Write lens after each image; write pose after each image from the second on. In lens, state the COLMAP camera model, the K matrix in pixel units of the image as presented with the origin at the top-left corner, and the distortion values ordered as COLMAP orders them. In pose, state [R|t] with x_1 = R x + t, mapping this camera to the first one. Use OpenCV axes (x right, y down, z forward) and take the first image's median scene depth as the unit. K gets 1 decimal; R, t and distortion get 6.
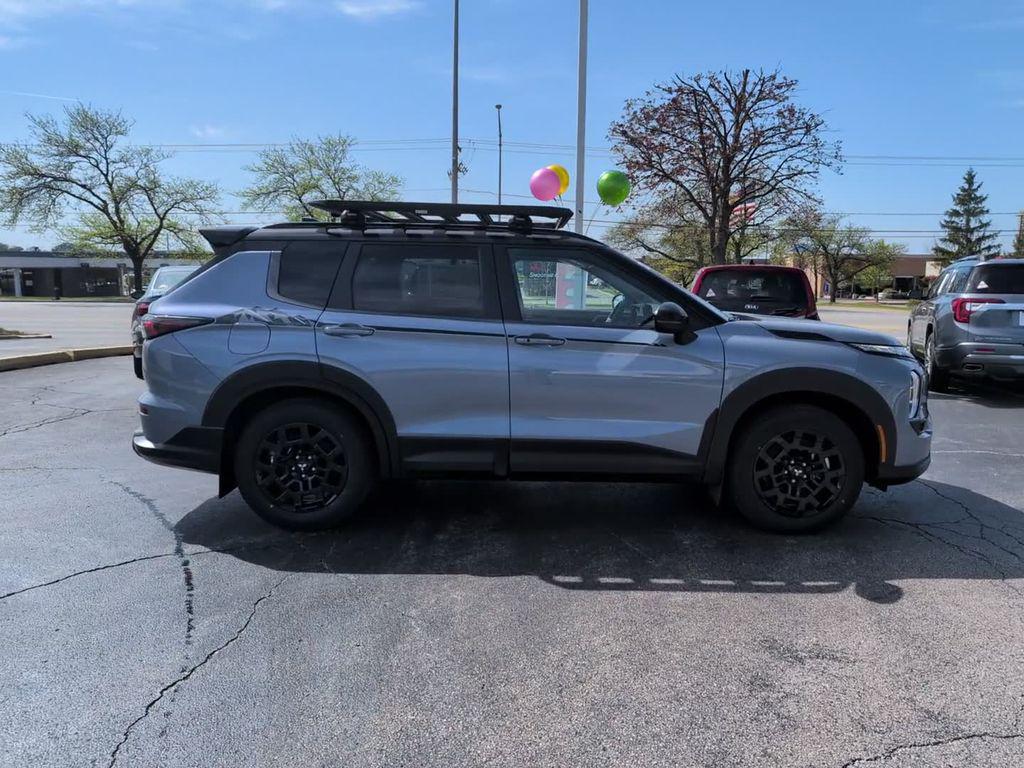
lens RADIAL K [[738.2, 0, 527.7], [0, 738.2, 379.7], [0, 0, 1]] dist [0.037868, -0.061187]
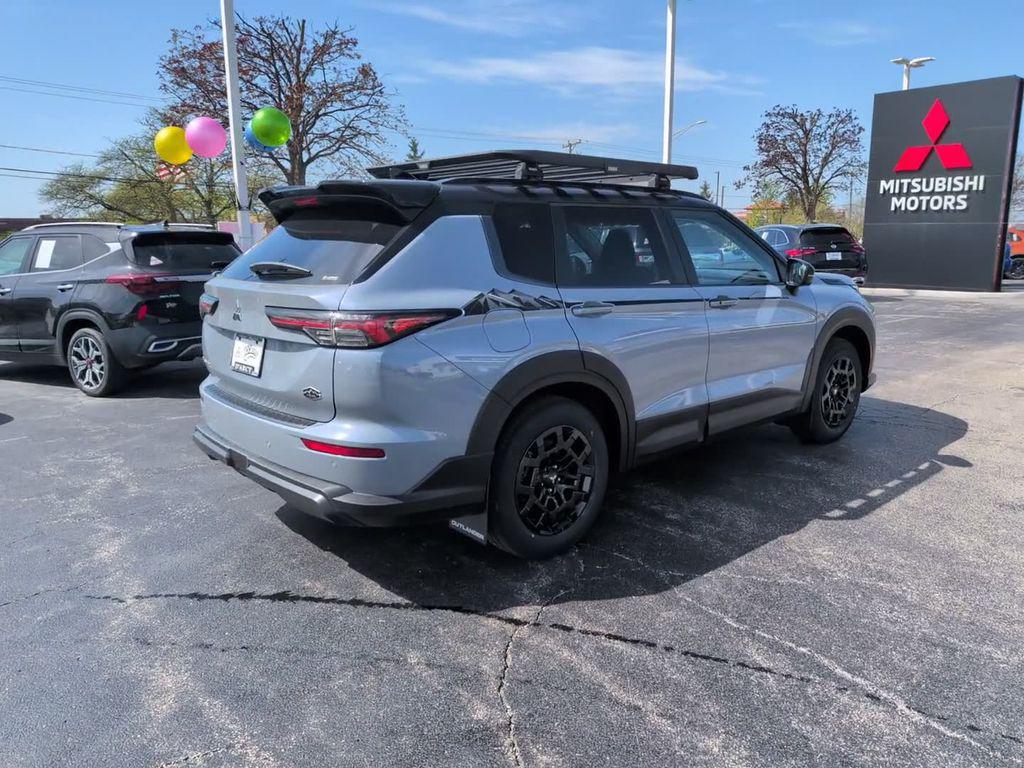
lens RADIAL K [[741.8, 0, 533.9], [0, 741.8, 374.8], [0, 0, 1]] dist [0.032582, -0.055313]
pose [[0.739584, -0.143419, 0.657606, -0.074491], [0.113267, 0.989620, 0.088443, -0.006420], [-0.663465, 0.009074, 0.748152, 0.035233]]
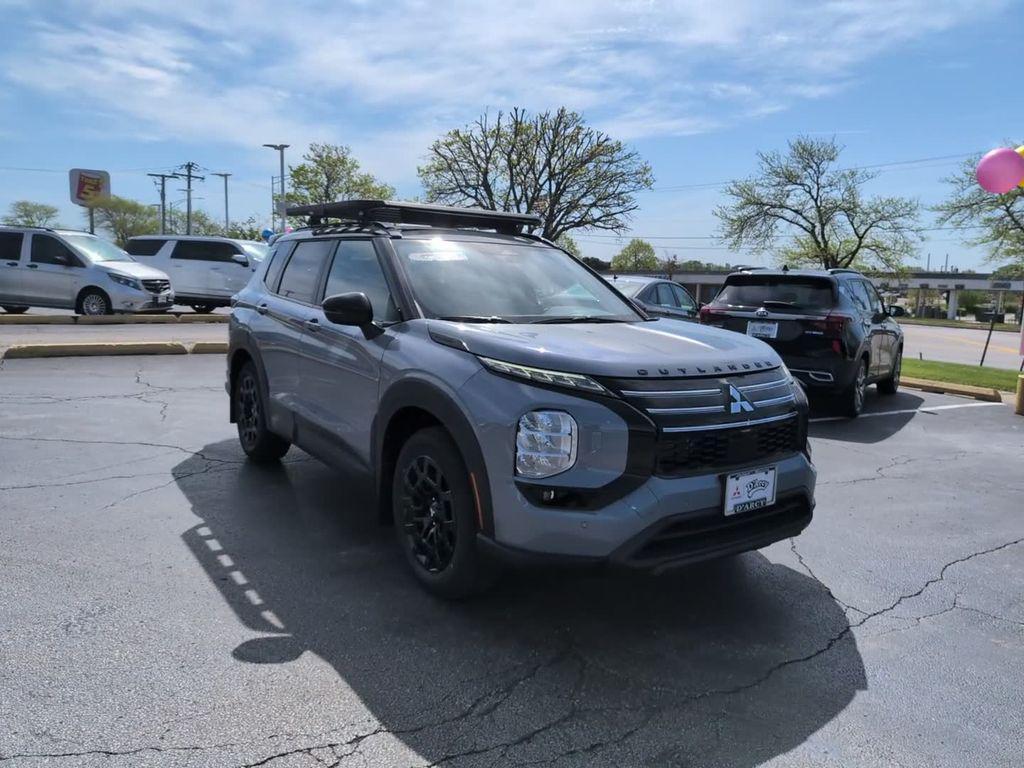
lens RADIAL K [[738.2, 0, 531.8], [0, 738.2, 373.7], [0, 0, 1]] dist [0.037868, -0.061187]
pose [[0.581442, 0.108165, -0.806366, 0.092920], [-0.136409, 0.990054, 0.034445, -0.005598], [0.802071, 0.089968, 0.590413, 0.053994]]
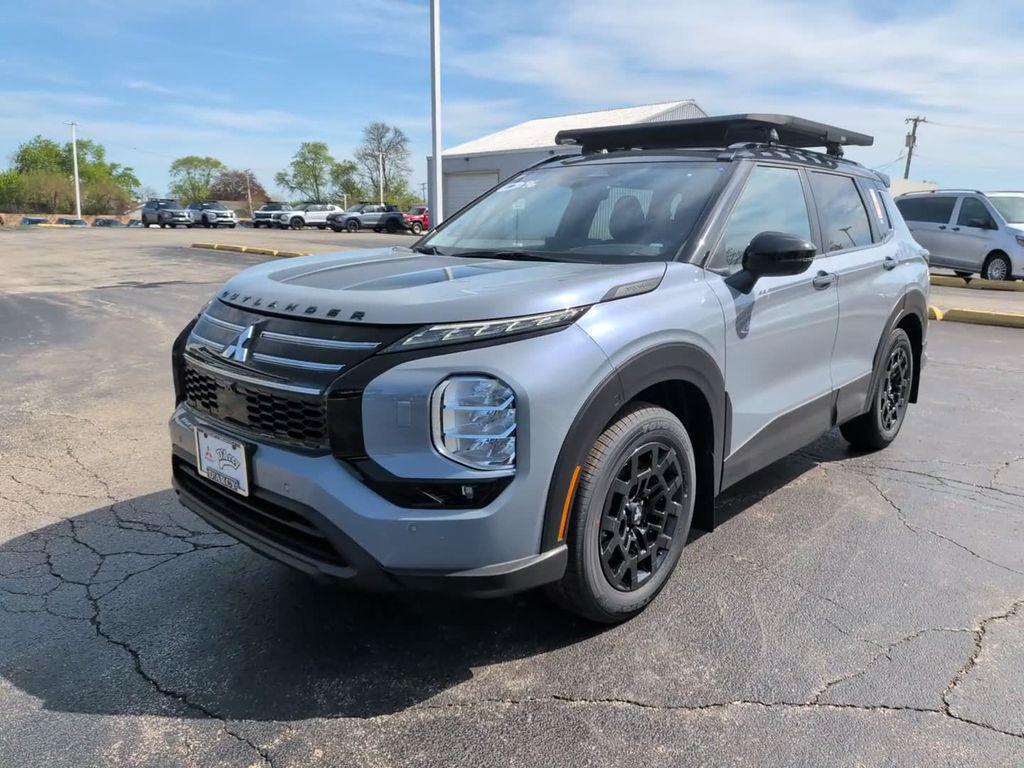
lens RADIAL K [[734.6, 0, 534.4], [0, 734.6, 379.6], [0, 0, 1]] dist [0.044185, -0.076674]
pose [[-0.665554, 0.130540, -0.734845, 0.075034], [-0.131008, 0.948865, 0.287214, -0.017854], [0.734761, 0.287427, -0.614419, 0.151150]]
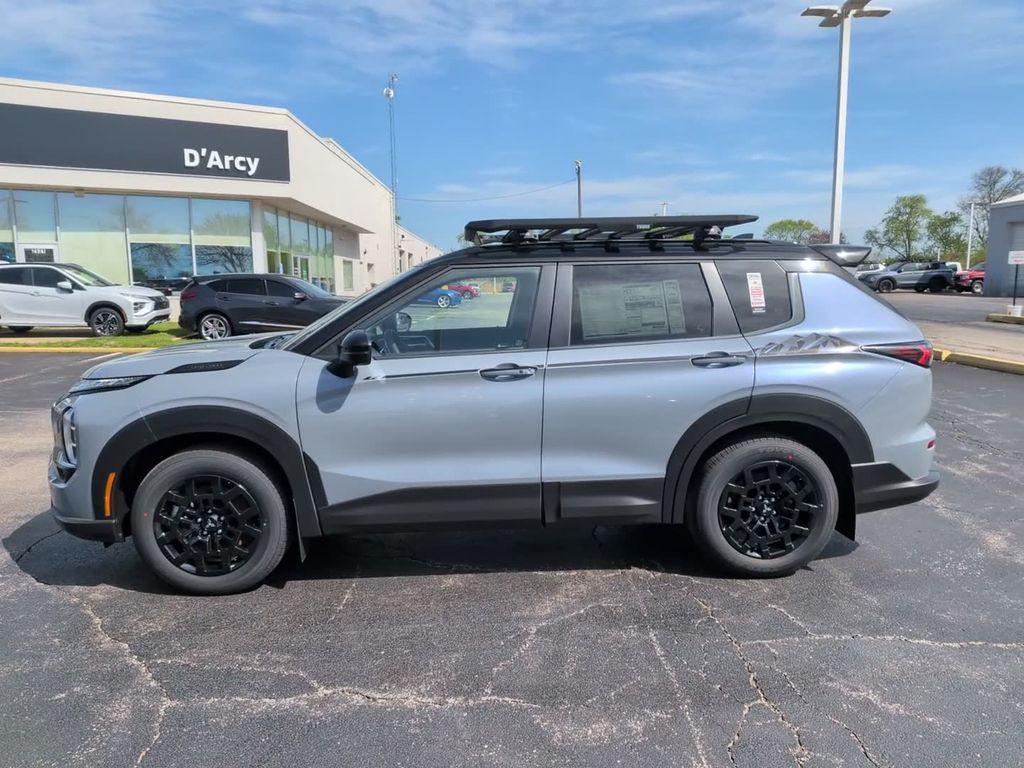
lens RADIAL K [[734.6, 0, 508.3], [0, 734.6, 400.5], [0, 0, 1]] dist [0.044185, -0.076674]
pose [[-0.998742, 0.003800, -0.049993, 0.004750], [-0.011300, 0.954411, 0.298282, -0.029798], [0.048848, 0.298472, -0.953168, 0.197692]]
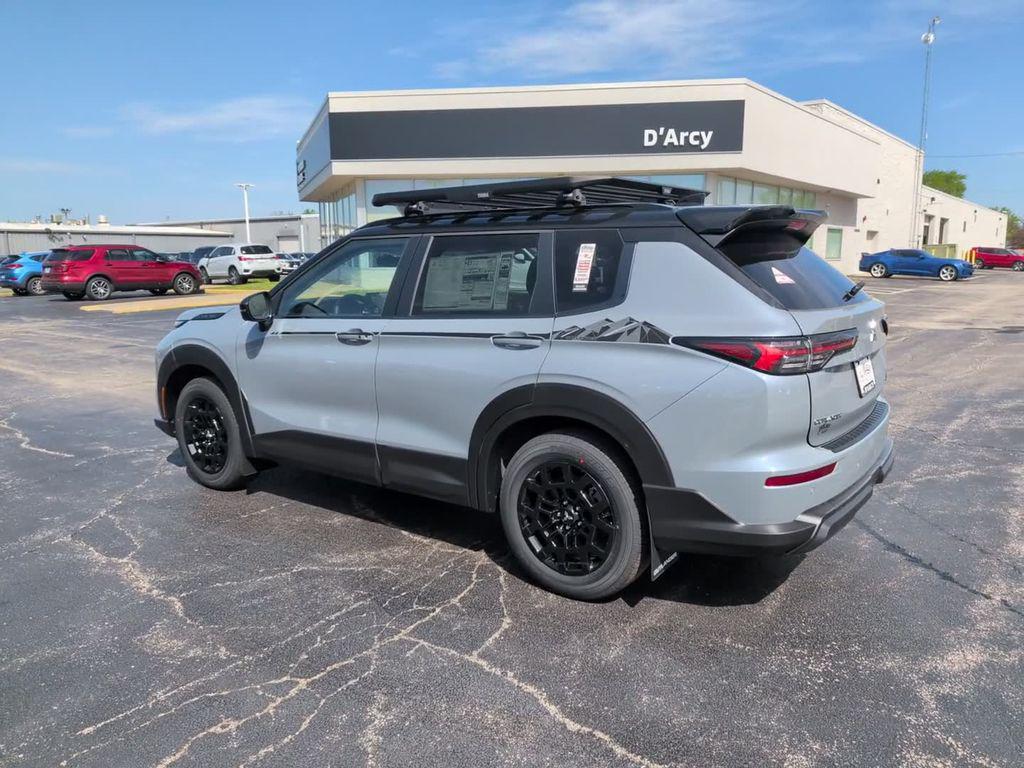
lens RADIAL K [[734.6, 0, 531.3], [0, 734.6, 377.0], [0, 0, 1]] dist [0.044185, -0.076674]
pose [[-0.810862, -0.101743, 0.576326, -0.063041], [0.081164, 0.955706, 0.282912, -0.027351], [-0.579582, 0.276179, -0.766687, 0.177391]]
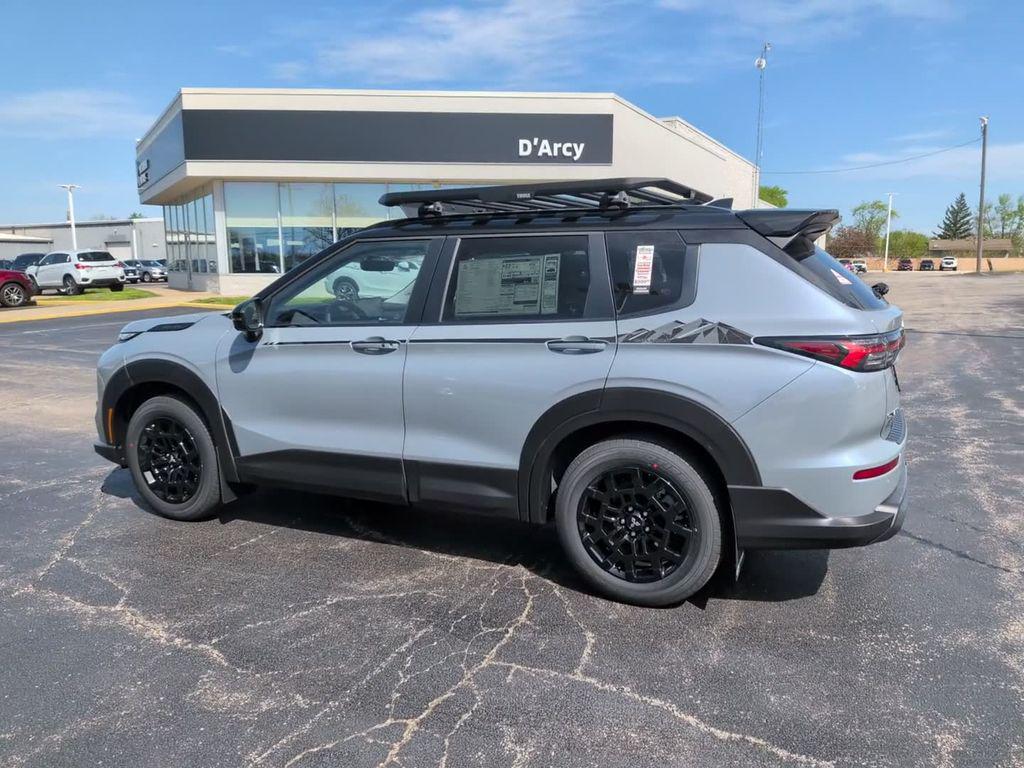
lens RADIAL K [[734.6, 0, 531.1], [0, 734.6, 379.1], [0, 0, 1]] dist [0.044185, -0.076674]
pose [[-0.910426, -0.071180, 0.407503, -0.045311], [0.054280, 0.956012, 0.288261, -0.027796], [-0.410096, 0.284559, -0.866514, 0.185115]]
